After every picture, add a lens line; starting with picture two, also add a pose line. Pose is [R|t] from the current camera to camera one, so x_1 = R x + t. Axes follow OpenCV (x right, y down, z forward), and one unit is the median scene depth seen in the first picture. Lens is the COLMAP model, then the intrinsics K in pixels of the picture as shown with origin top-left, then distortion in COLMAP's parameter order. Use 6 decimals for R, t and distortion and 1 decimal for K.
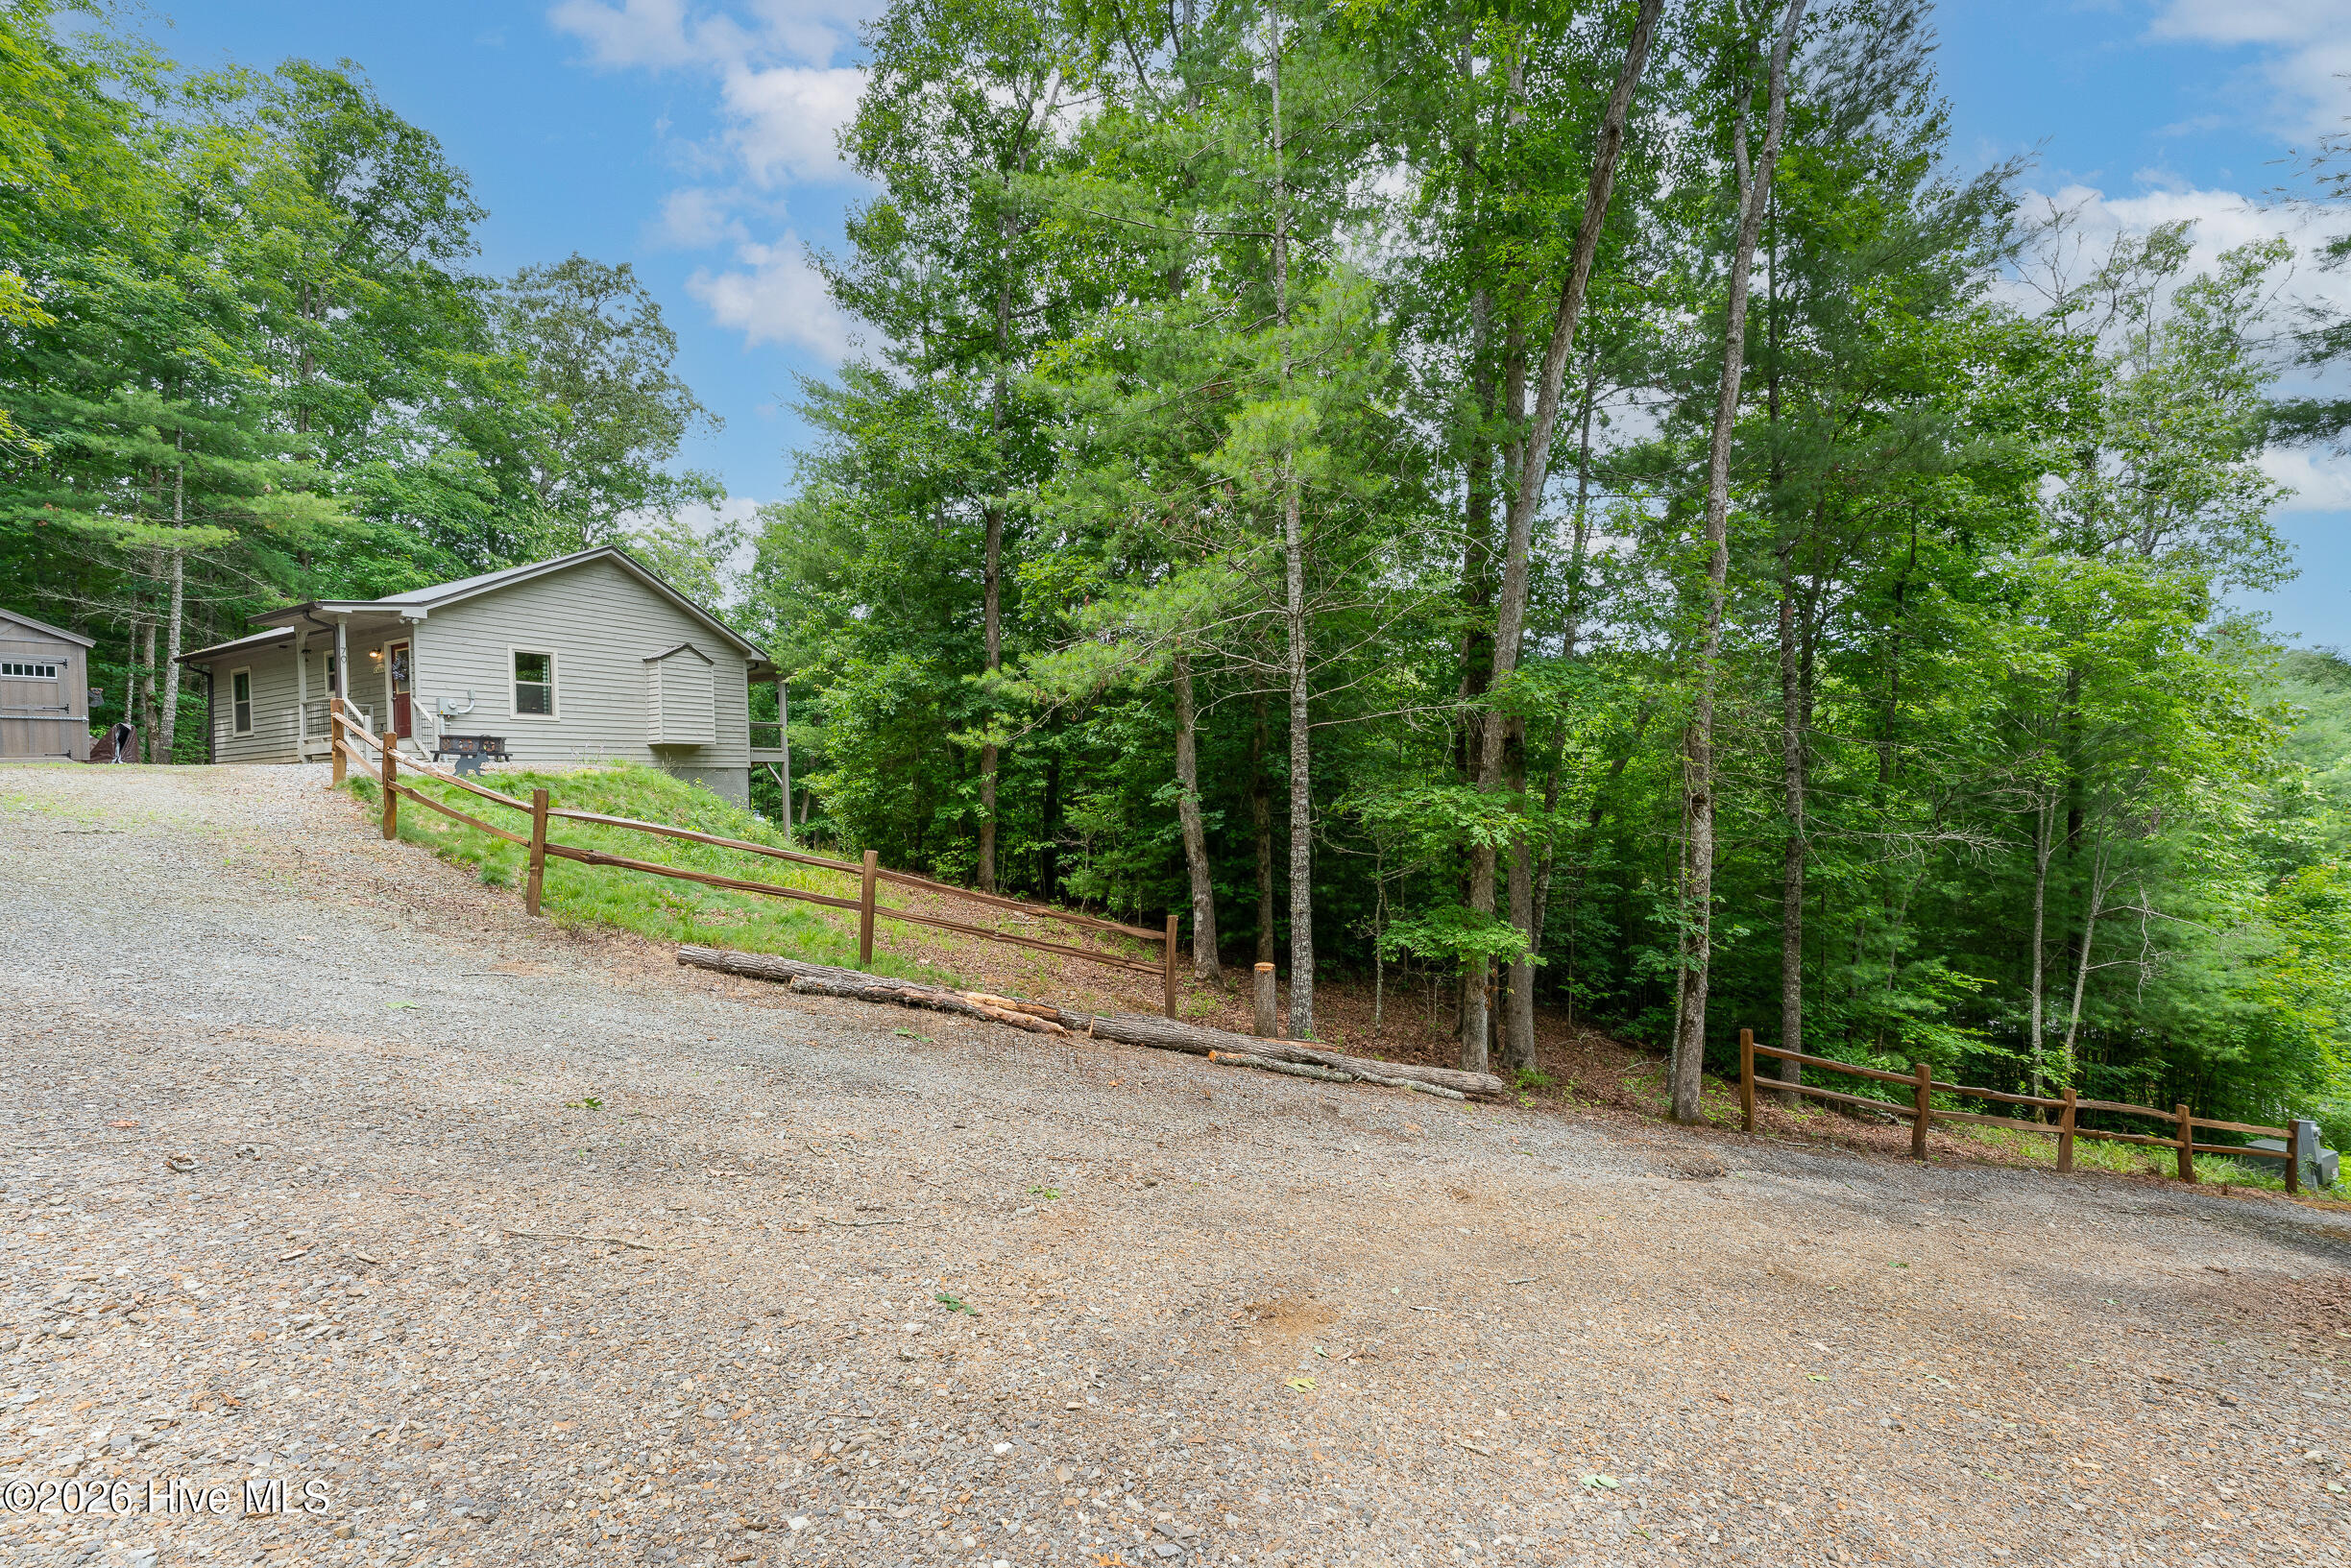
lens RADIAL K [[932.7, 0, 1175.5], [0, 932.7, 784.0], [0, 0, 1]] dist [-0.000954, 0.000122]
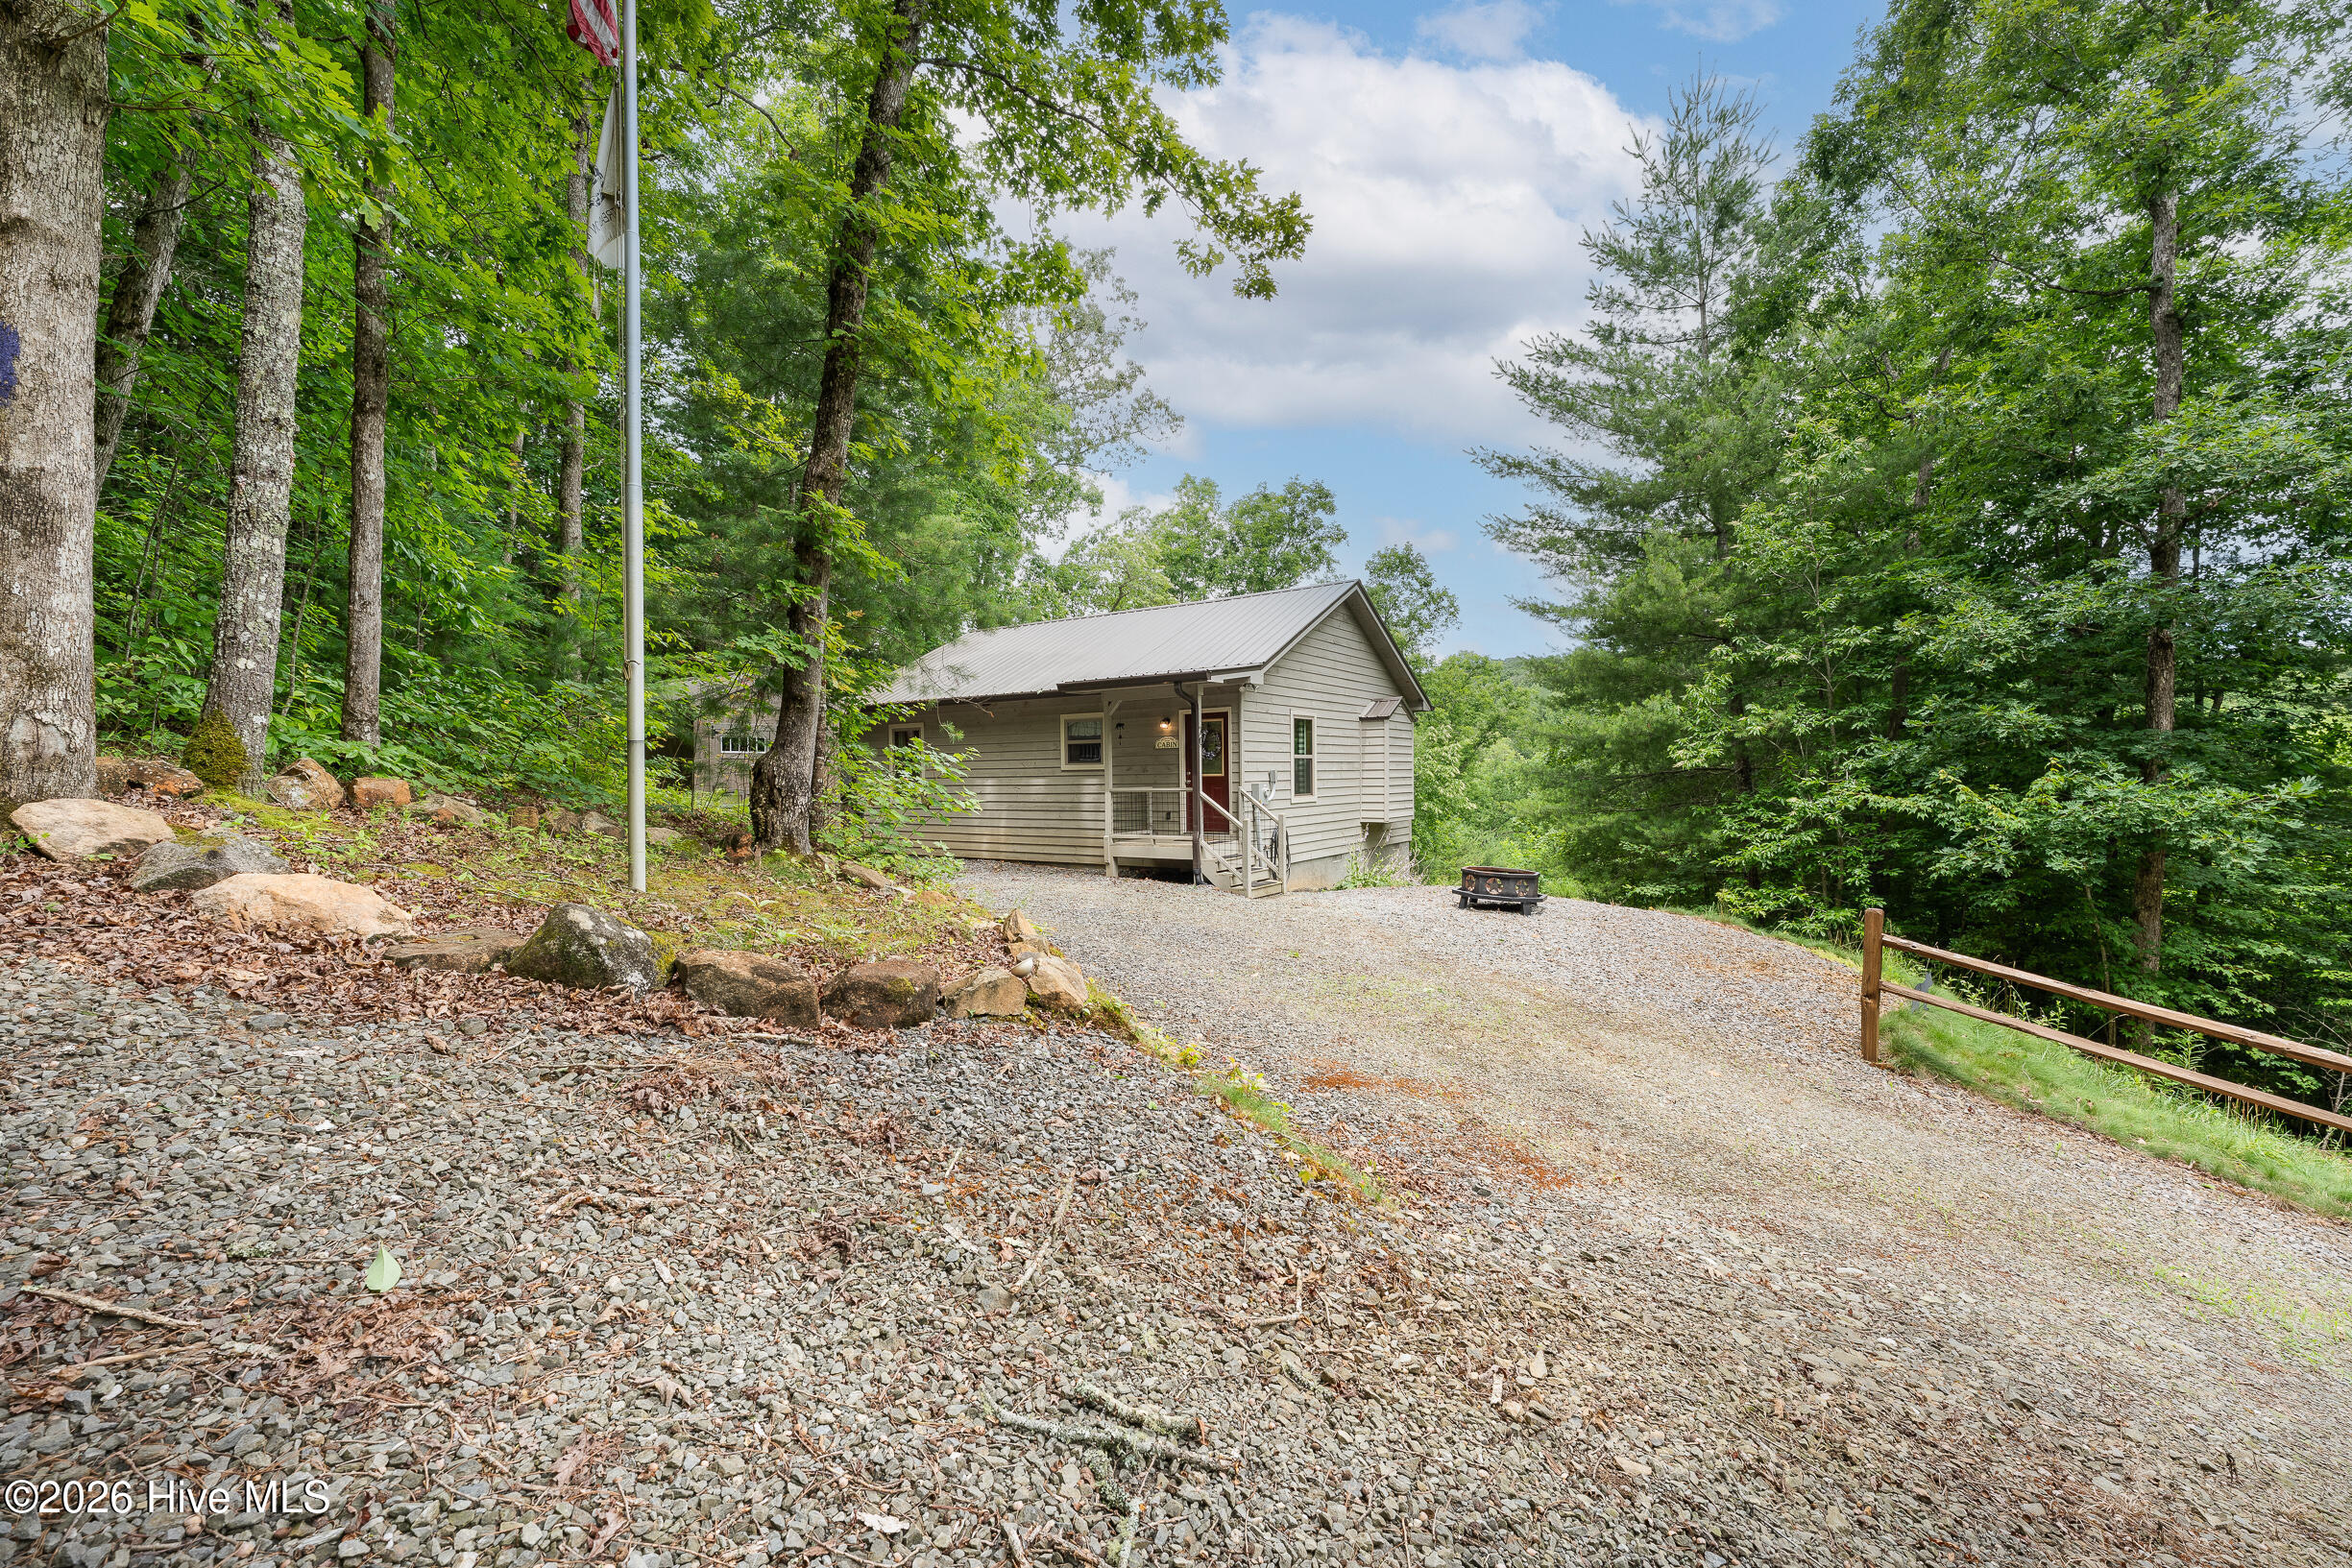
lens RADIAL K [[933.0, 0, 1176.0], [0, 933.0, 784.0], [0, 0, 1]] dist [-0.000954, 0.000122]
pose [[0.993087, 0.024656, -0.114762, -0.684959], [-0.023315, 0.999643, 0.013014, -0.089691], [0.115042, -0.010248, 0.993308, 0.186155]]
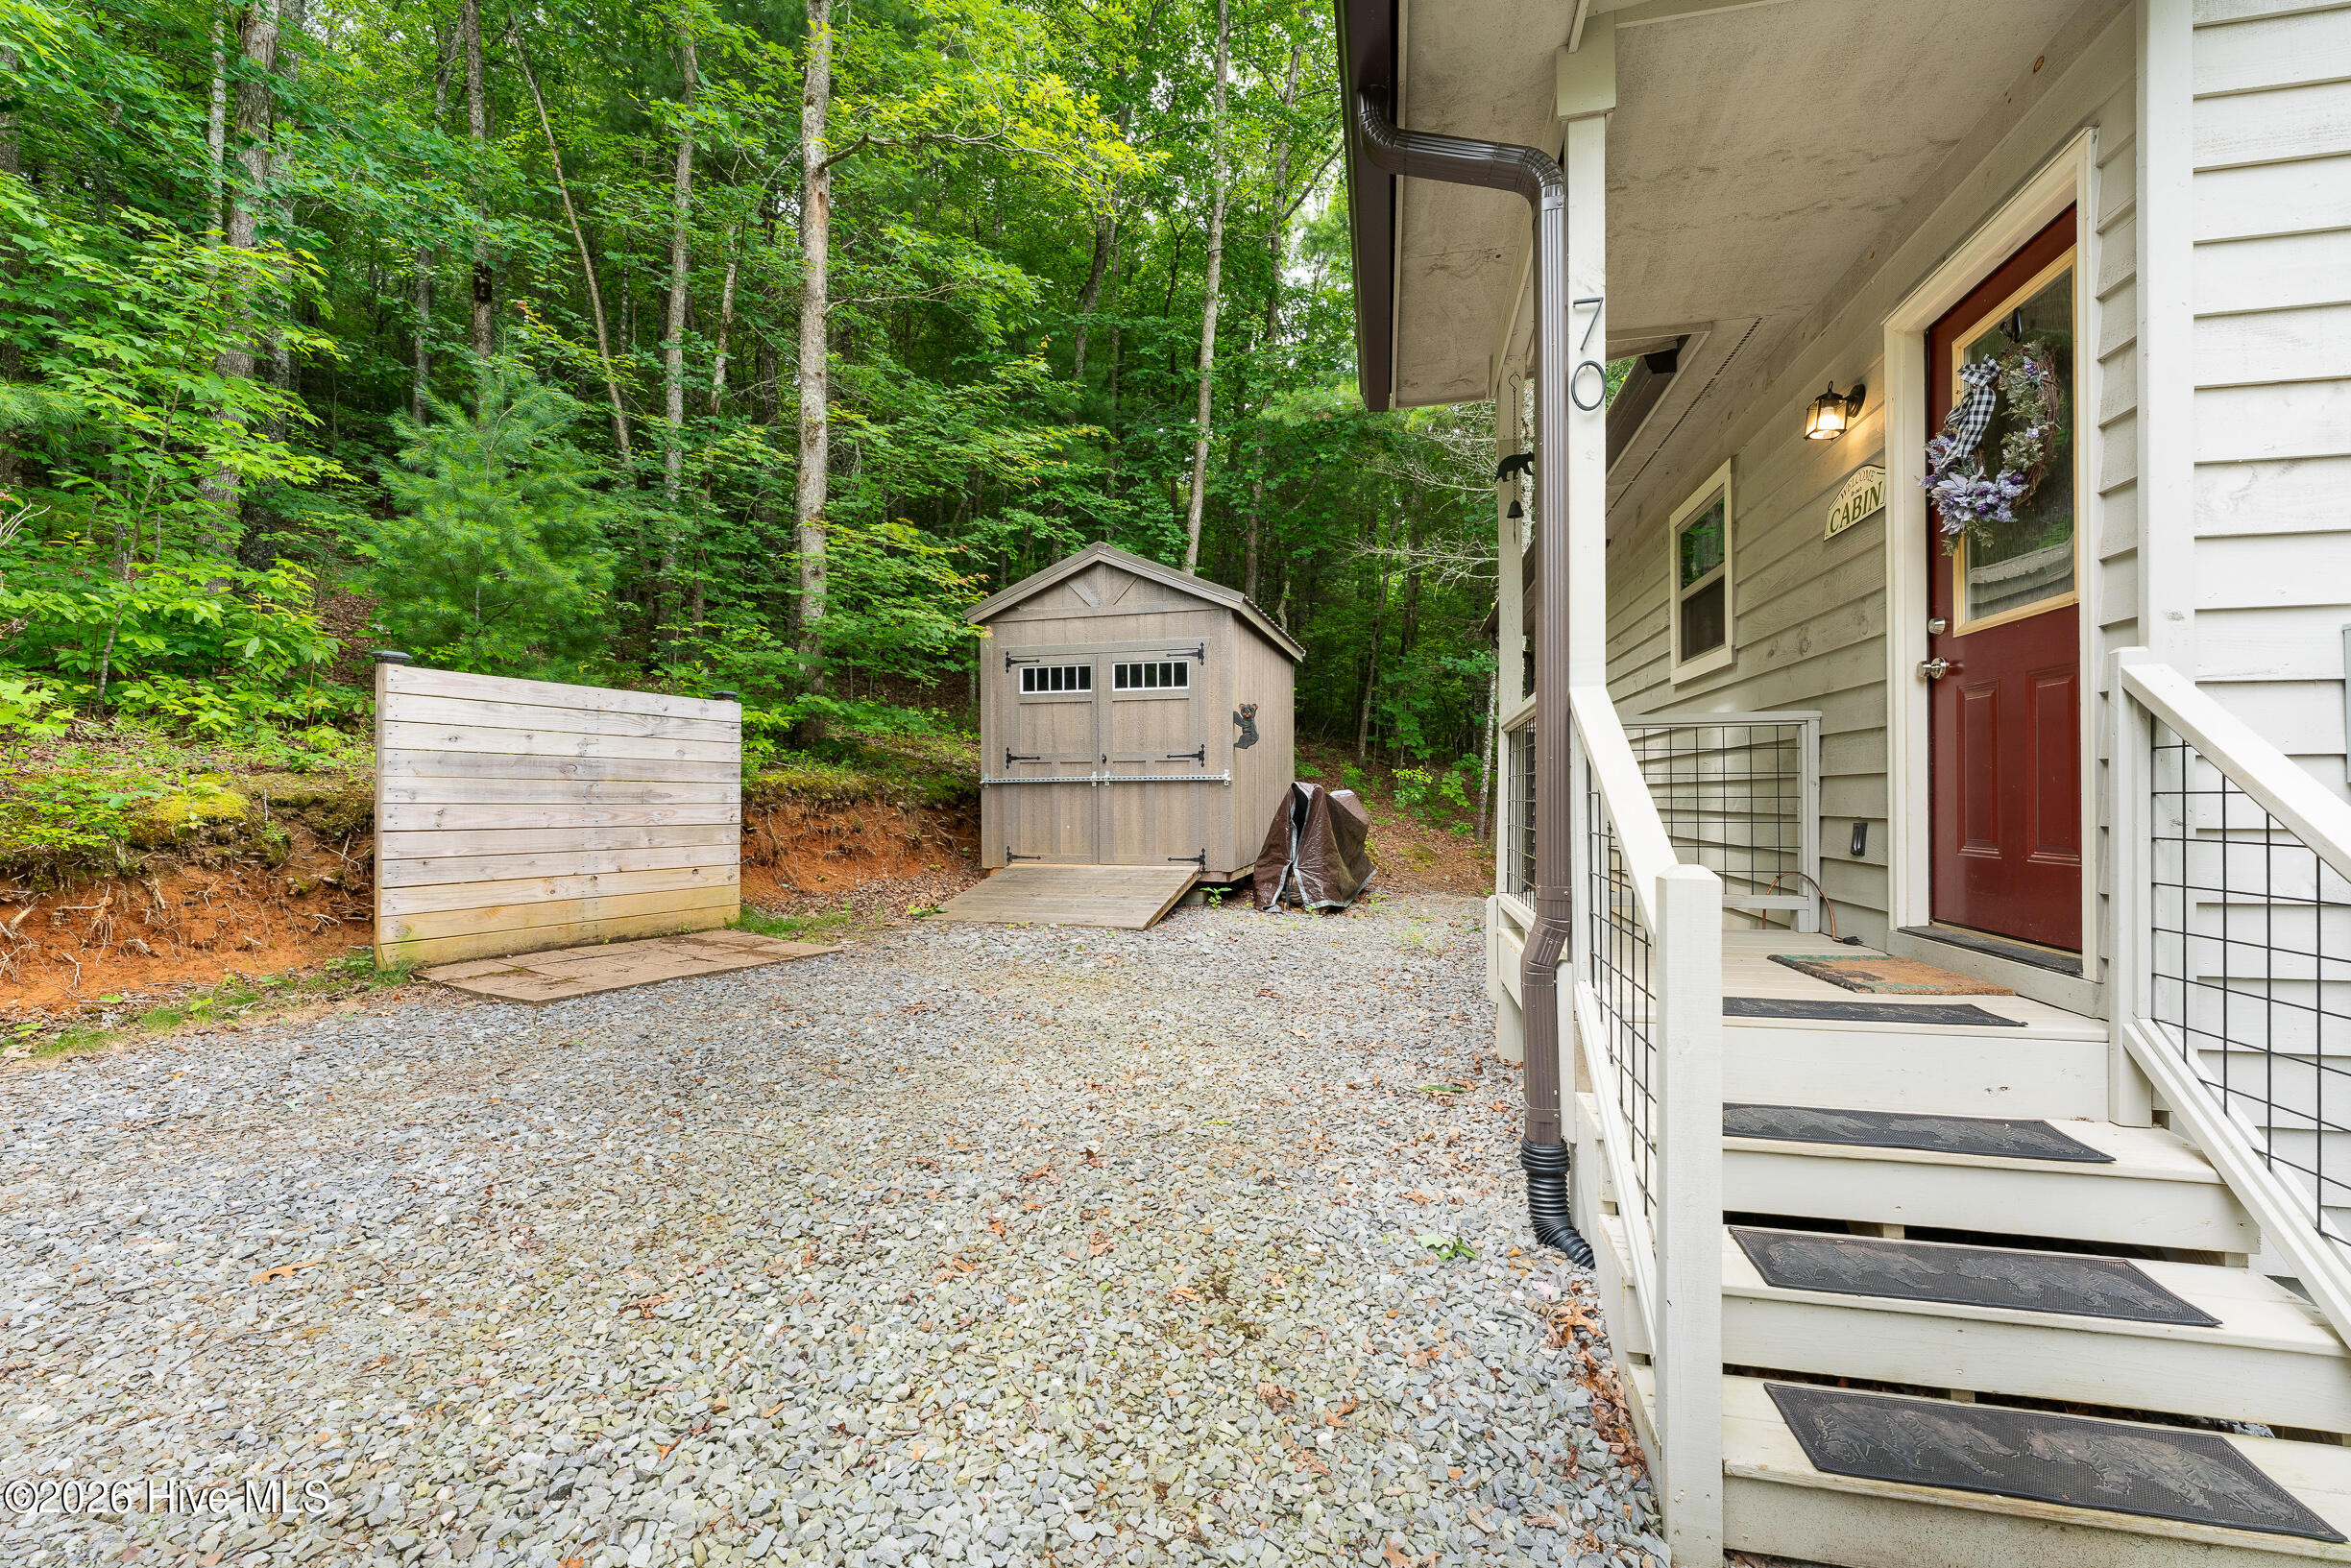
lens RADIAL K [[985.8, 0, 1175.5], [0, 985.8, 784.0], [0, 0, 1]] dist [-0.000902, -0.000132]
pose [[0.243534, 0.025559, -0.969555, -0.640907], [-0.007805, 0.999672, 0.024392, -0.067641], [0.969861, 0.001627, 0.243654, 0.756054]]
